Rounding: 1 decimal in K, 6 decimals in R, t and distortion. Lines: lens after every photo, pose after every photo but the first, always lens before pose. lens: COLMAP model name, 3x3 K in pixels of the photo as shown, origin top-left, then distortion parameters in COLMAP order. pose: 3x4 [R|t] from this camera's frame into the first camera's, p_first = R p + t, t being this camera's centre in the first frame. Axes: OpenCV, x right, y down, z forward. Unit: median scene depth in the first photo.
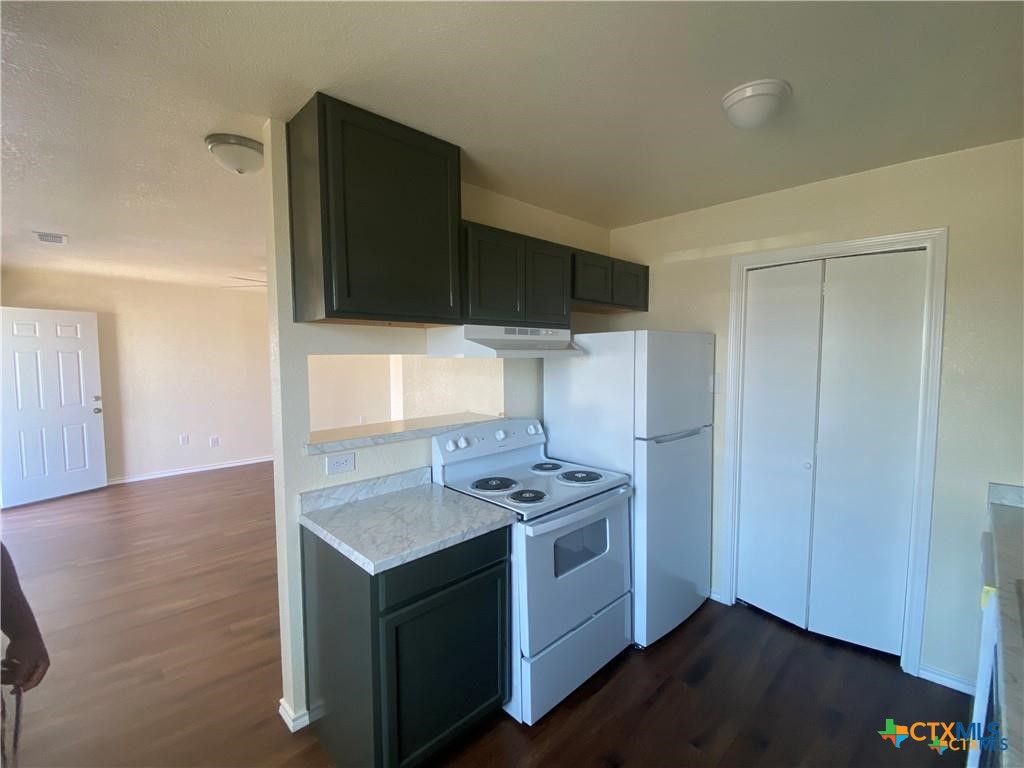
lens RADIAL K [[452.4, 0, 518.2], [0, 452.4, 386.9], [0, 0, 1]] dist [-0.000837, -0.003164]
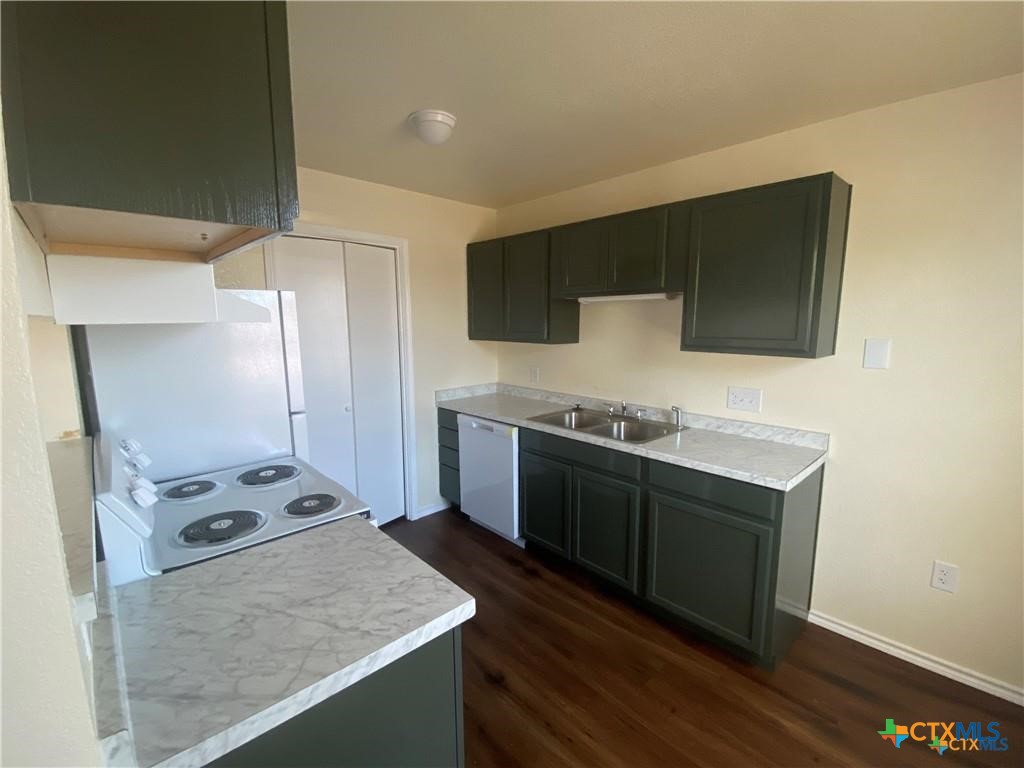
lens RADIAL K [[452.4, 0, 518.1], [0, 452.4, 385.9], [0, 0, 1]] dist [-0.000837, -0.003164]
pose [[0.023298, -0.149309, 0.988516, -0.730553], [0.070308, 0.986581, 0.147360, -0.049172], [-0.997253, 0.066067, 0.033483, 0.632386]]
